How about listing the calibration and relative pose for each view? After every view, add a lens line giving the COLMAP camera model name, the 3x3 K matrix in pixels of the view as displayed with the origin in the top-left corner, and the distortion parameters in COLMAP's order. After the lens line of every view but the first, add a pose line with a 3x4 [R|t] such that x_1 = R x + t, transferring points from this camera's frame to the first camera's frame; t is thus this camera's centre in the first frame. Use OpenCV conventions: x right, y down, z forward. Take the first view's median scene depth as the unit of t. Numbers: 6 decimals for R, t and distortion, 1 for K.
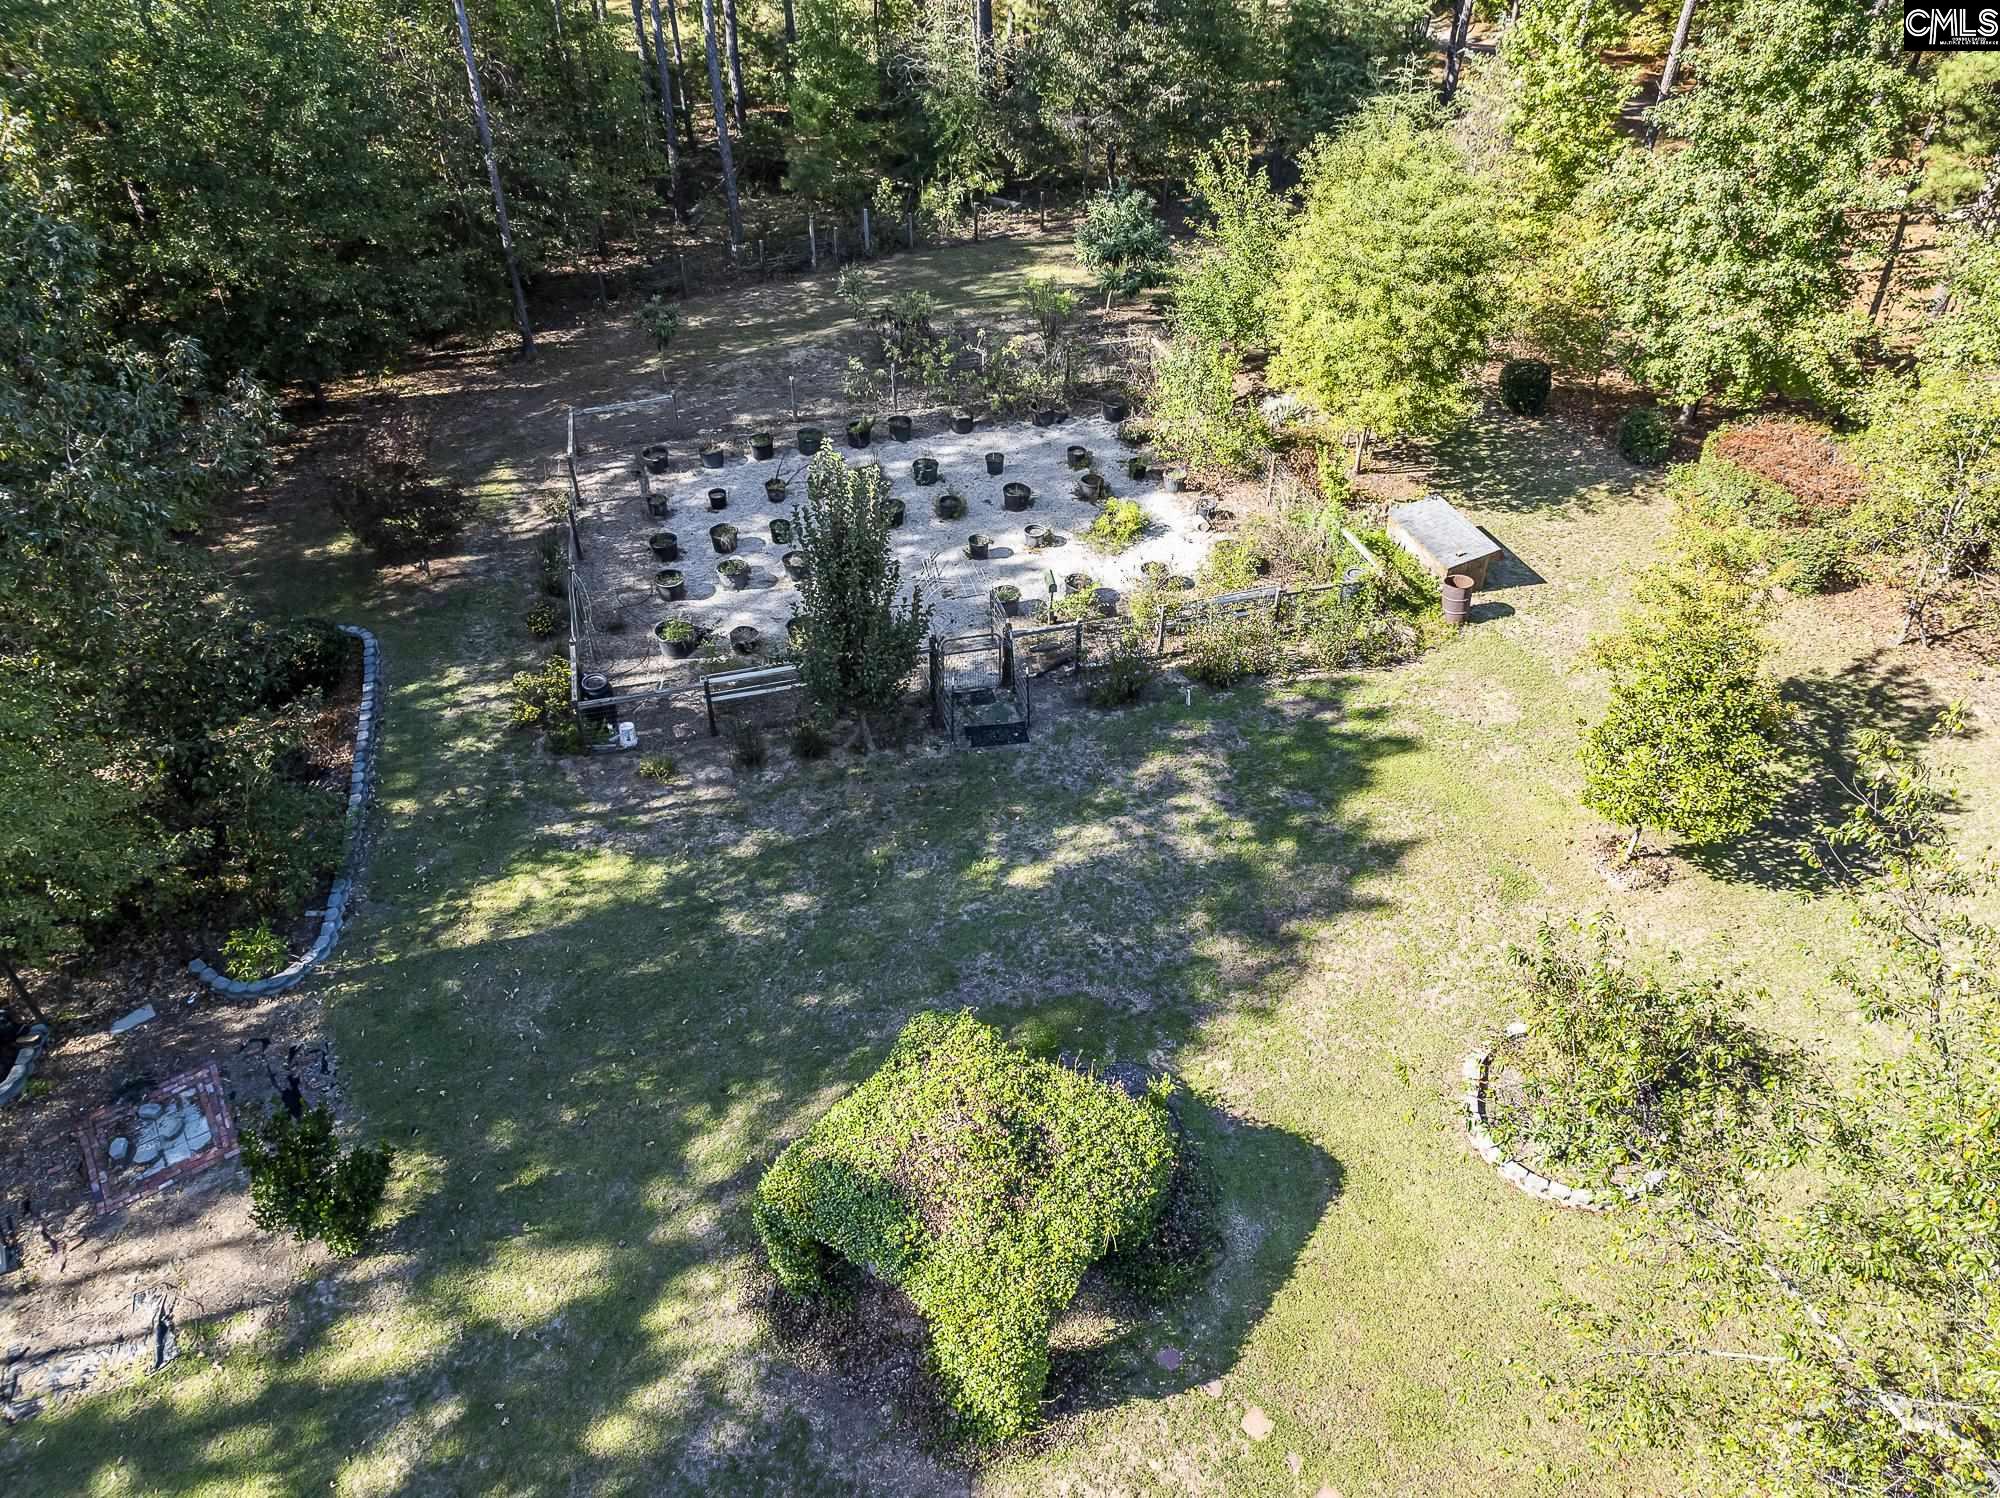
lens RADIAL K [[1384.3, 0, 995.3], [0, 1384.3, 747.6], [0, 0, 1]] dist [-0.032677, 0.020600]
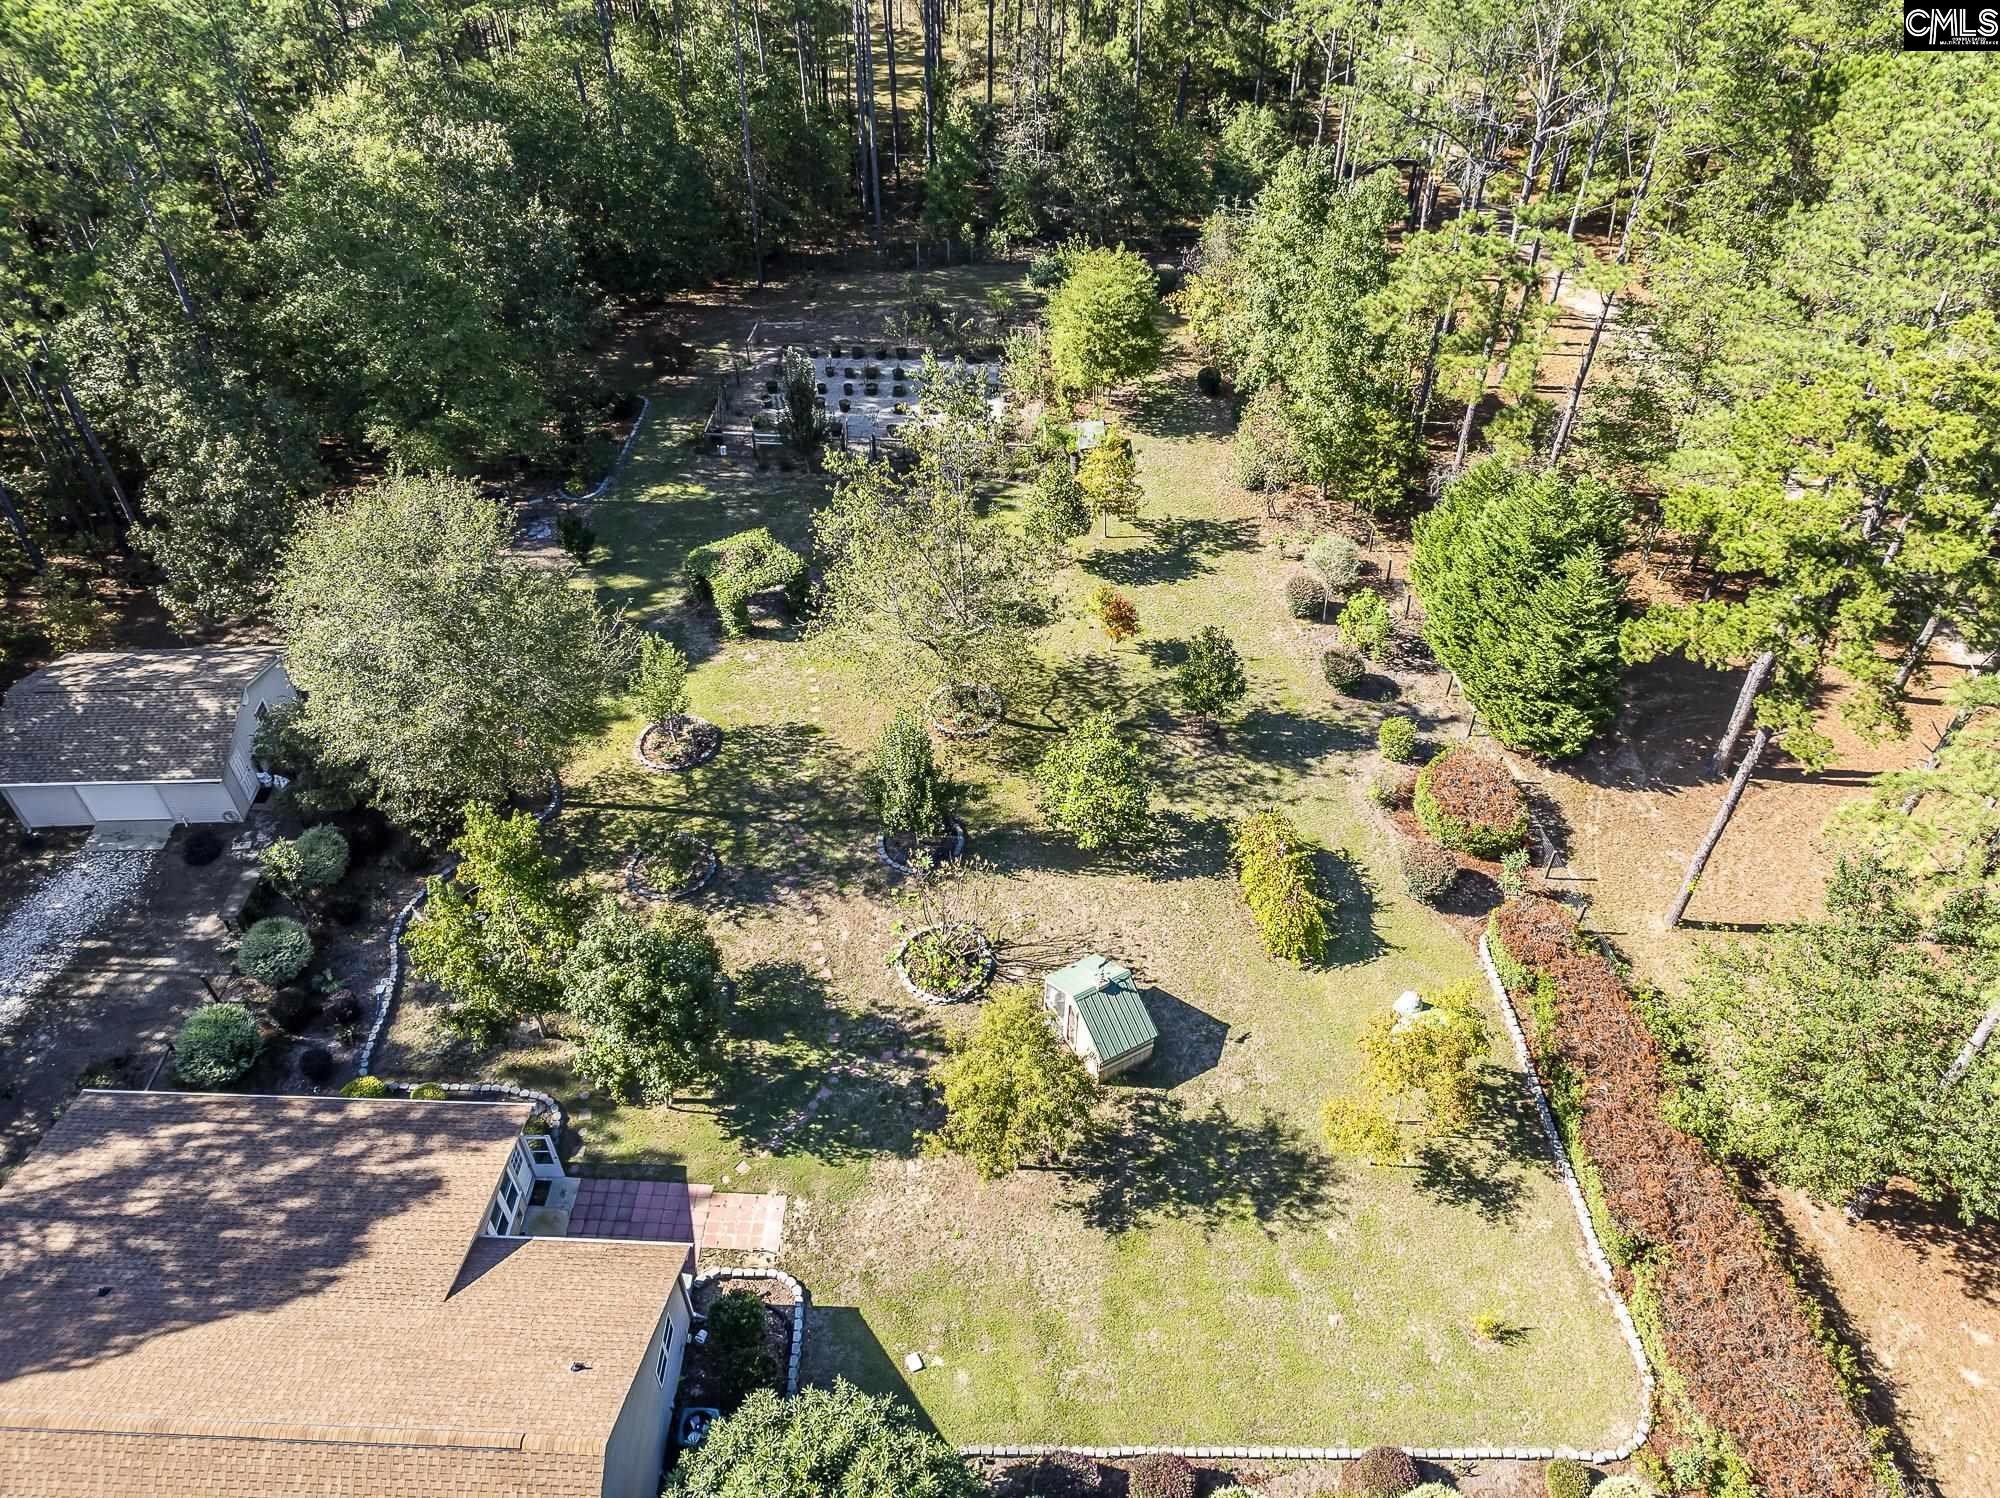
lens RADIAL K [[1384.3, 0, 981.1], [0, 1384.3, 746.3], [0, 0, 1]] dist [-0.032677, 0.020600]
pose [[0.943526, 0.224281, -0.243837, 0.445221], [-0.214358, 0.974464, 0.066855, 0.120120], [0.252604, -0.010811, 0.967509, -0.653778]]
